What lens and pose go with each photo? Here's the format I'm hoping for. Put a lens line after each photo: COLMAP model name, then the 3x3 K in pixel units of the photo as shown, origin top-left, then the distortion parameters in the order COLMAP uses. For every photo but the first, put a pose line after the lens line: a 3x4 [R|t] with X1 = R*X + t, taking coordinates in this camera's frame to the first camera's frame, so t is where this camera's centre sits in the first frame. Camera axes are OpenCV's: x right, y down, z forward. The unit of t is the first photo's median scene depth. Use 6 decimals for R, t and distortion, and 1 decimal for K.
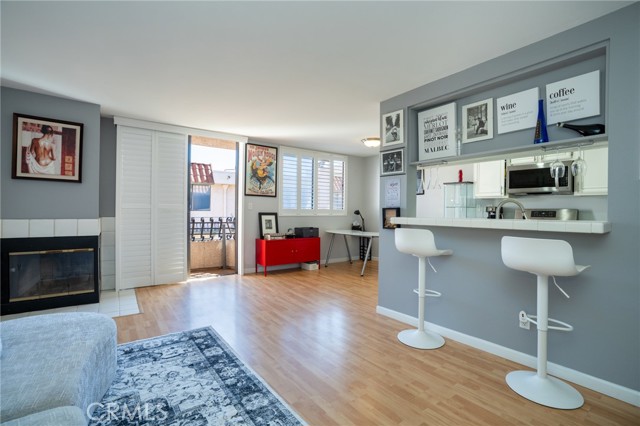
lens RADIAL K [[298.8, 0, 321.3], [0, 298.8, 210.5], [0, 0, 1]] dist [-0.066198, 0.028472]
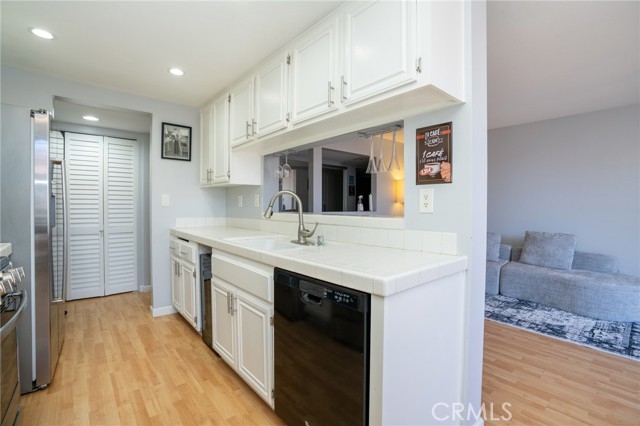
lens RADIAL K [[298.8, 0, 321.3], [0, 298.8, 210.5], [0, 0, 1]] dist [-0.066198, 0.028472]
pose [[-0.997767, -0.009967, -0.066037, 0.649761], [-0.011166, 0.999779, 0.017803, -0.007833], [0.065845, 0.018501, -0.997658, 1.954385]]
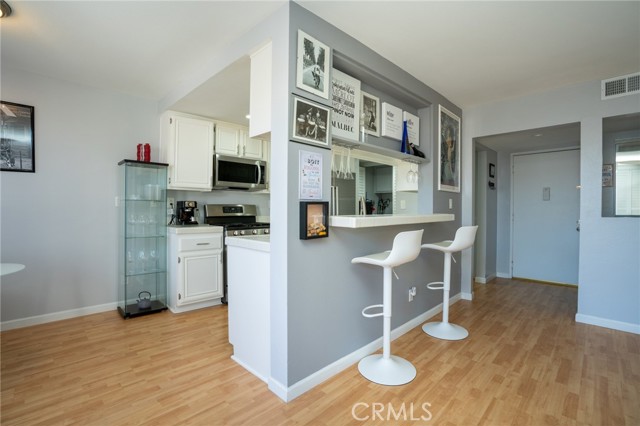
lens RADIAL K [[298.8, 0, 321.3], [0, 298.8, 210.5], [0, 0, 1]] dist [-0.066198, 0.028472]
pose [[-0.150285, -0.013083, 0.988556, -0.439855], [-0.003324, 0.999913, 0.012728, 0.001409], [-0.988637, -0.001373, -0.150315, 1.391479]]
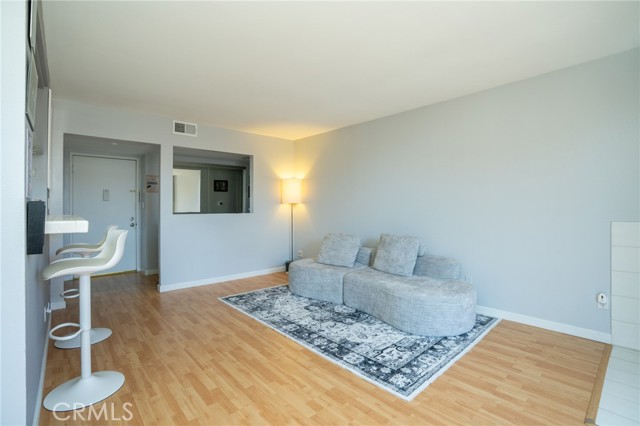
lens RADIAL K [[298.8, 0, 321.3], [0, 298.8, 210.5], [0, 0, 1]] dist [-0.066198, 0.028472]
pose [[-0.995505, -0.004417, -0.094604, -0.168075], [-0.005272, 0.999947, 0.008794, -0.003432], [0.094560, 0.009253, -0.995476, 1.872572]]
